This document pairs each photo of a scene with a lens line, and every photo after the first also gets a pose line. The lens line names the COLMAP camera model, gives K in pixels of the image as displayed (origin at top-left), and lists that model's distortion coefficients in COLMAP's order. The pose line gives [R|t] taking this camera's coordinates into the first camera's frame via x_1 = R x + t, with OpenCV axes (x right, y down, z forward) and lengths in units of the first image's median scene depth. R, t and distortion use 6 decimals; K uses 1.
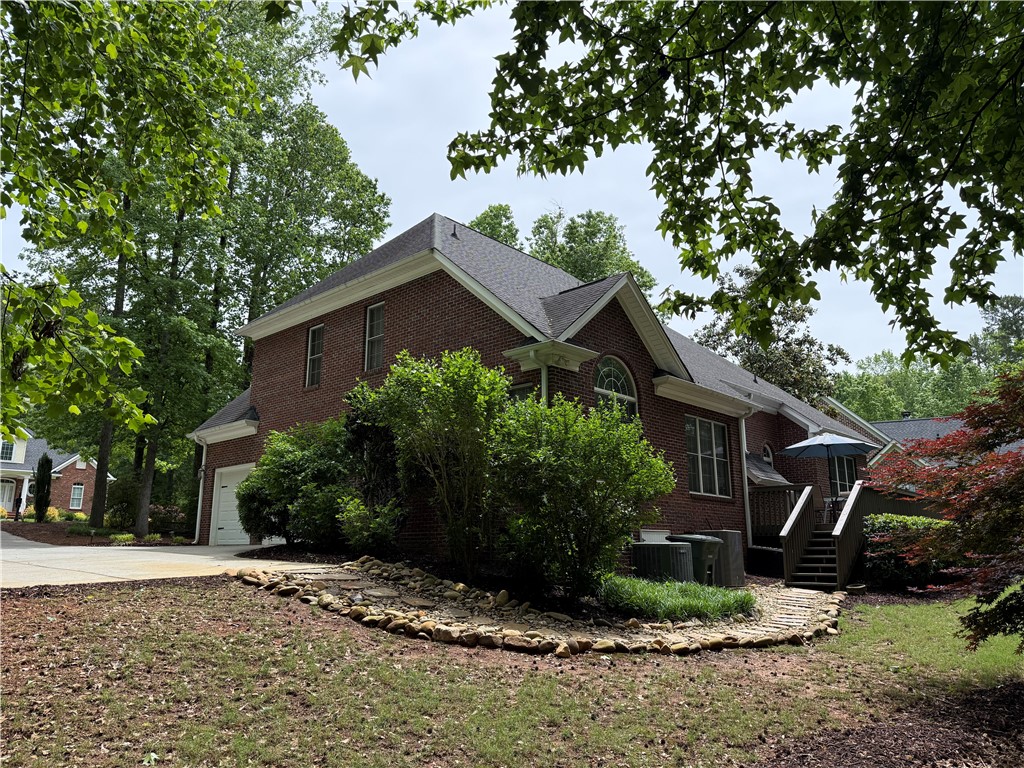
lens RADIAL K [[734.8, 0, 512.0], [0, 734.8, 384.0], [0, 0, 1]] dist [-0.022406, -0.004517]
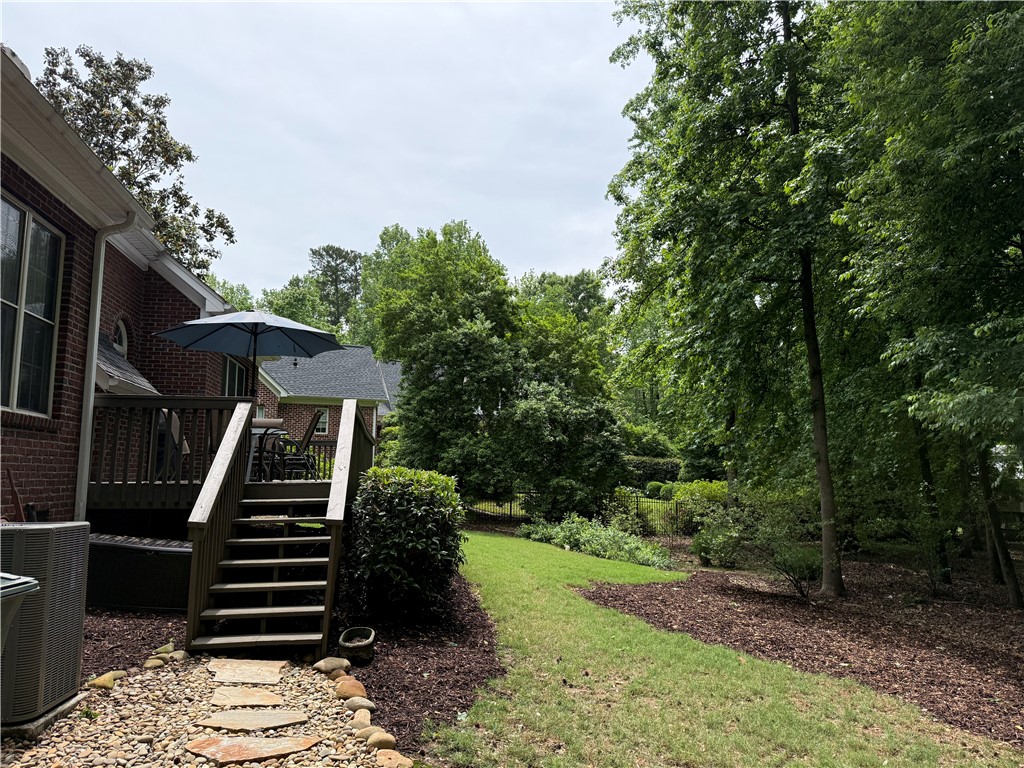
lens RADIAL K [[734.8, 0, 512.0], [0, 734.8, 384.0], [0, 0, 1]] dist [-0.022406, -0.004517]
pose [[0.614096, 0.092966, 0.783737, 0.083199], [-0.166801, 0.985895, 0.013751, 0.052316], [-0.771404, -0.139173, 0.620941, 0.327467]]
